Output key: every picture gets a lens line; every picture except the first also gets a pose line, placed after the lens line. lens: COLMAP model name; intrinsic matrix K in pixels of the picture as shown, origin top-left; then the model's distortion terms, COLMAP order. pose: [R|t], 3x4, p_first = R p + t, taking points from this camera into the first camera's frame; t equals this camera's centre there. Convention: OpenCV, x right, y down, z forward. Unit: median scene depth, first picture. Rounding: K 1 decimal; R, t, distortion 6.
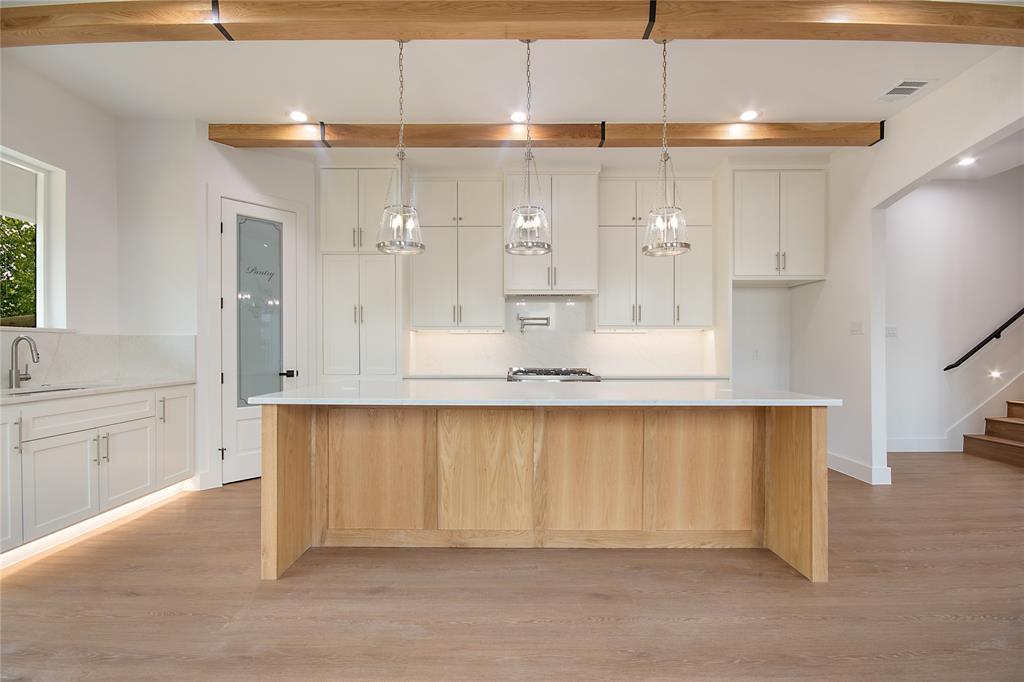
lens RADIAL K [[450.7, 0, 514.5], [0, 450.7, 346.7], [0, 0, 1]] dist [0.002139, -0.008932]
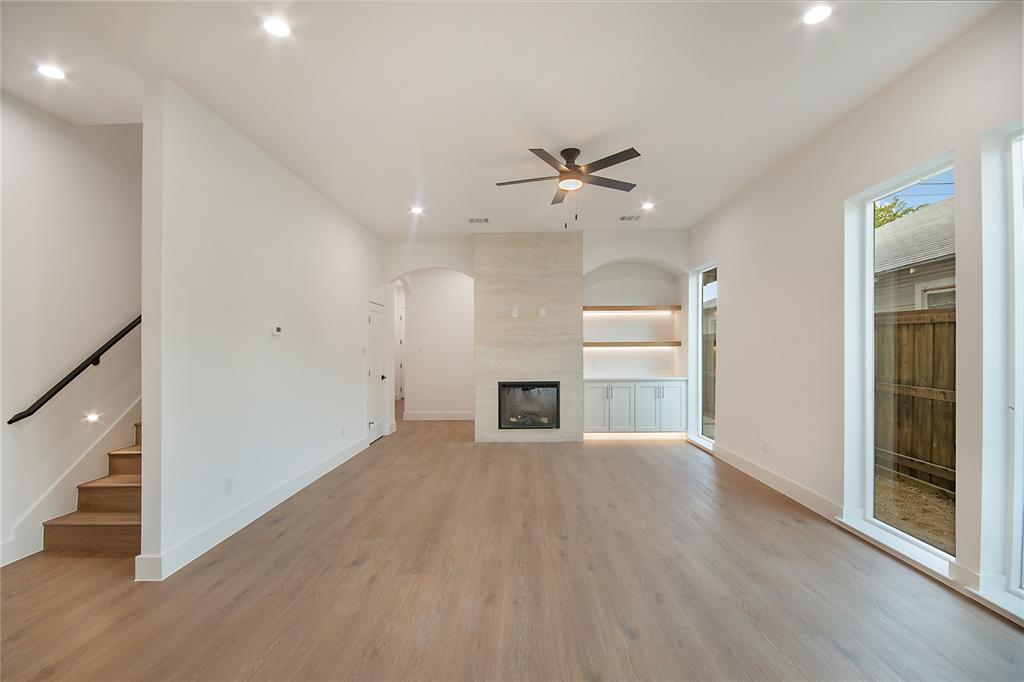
lens RADIAL K [[450.7, 0, 514.5], [0, 450.7, 346.7], [0, 0, 1]] dist [0.002139, -0.008932]
pose [[0.015208, 0.007676, 0.999855, 0.514713], [0.004771, 0.999959, -0.007749, -0.051405], [-0.999873, 0.004888, 0.015170, 0.439762]]
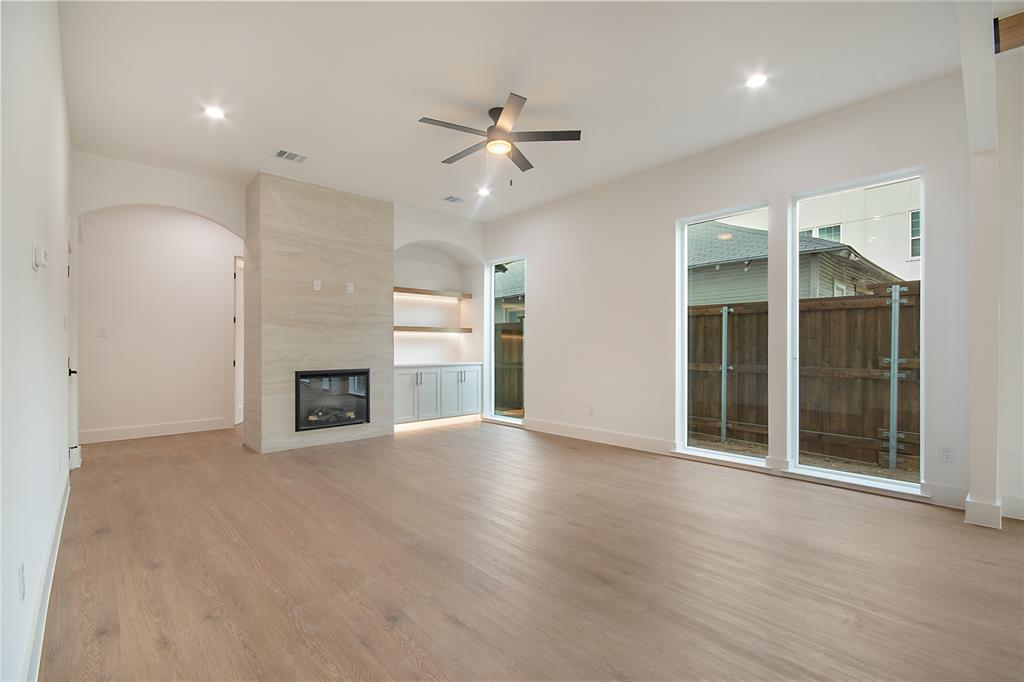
lens RADIAL K [[450.7, 0, 514.5], [0, 450.7, 346.7], [0, 0, 1]] dist [0.002139, -0.008932]
pose [[-0.682001, 0.008707, 0.731299, 0.806759], [0.004225, 0.999959, -0.007965, 0.008379], [-0.731339, -0.002343, -0.682010, 0.954350]]
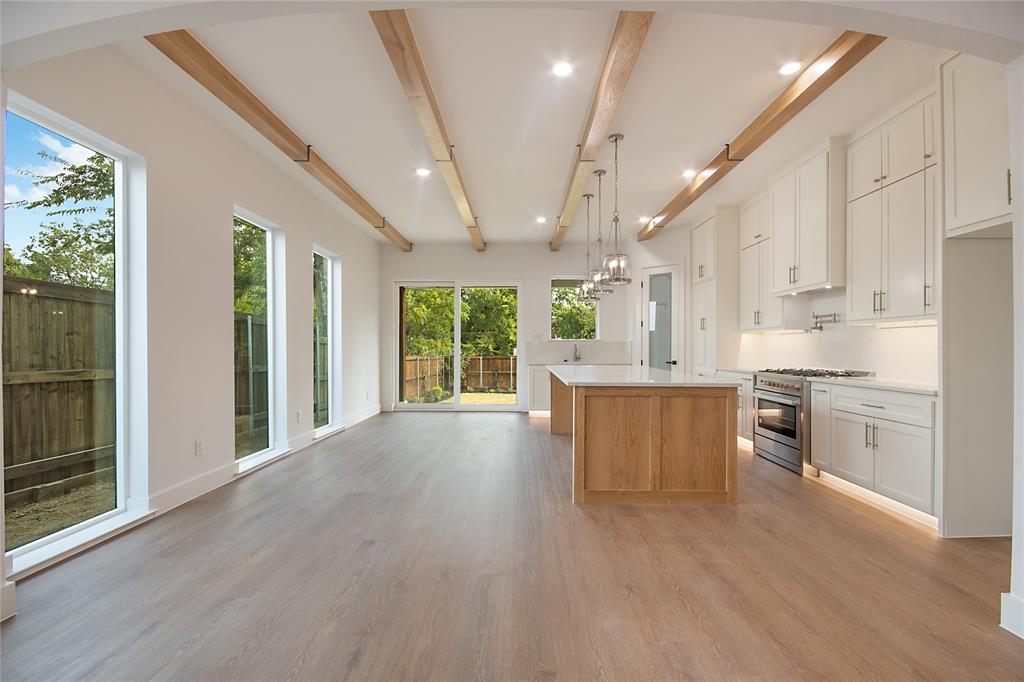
lens RADIAL K [[452.1, 0, 513.2], [0, 452.1, 350.0], [0, 0, 1]] dist [0.019091, -0.014707]
pose [[-0.014179, 0.007431, -0.999872, 1.299883], [0.004801, 0.999961, 0.007364, -0.001368], [0.999888, -0.004696, -0.014215, 0.476819]]
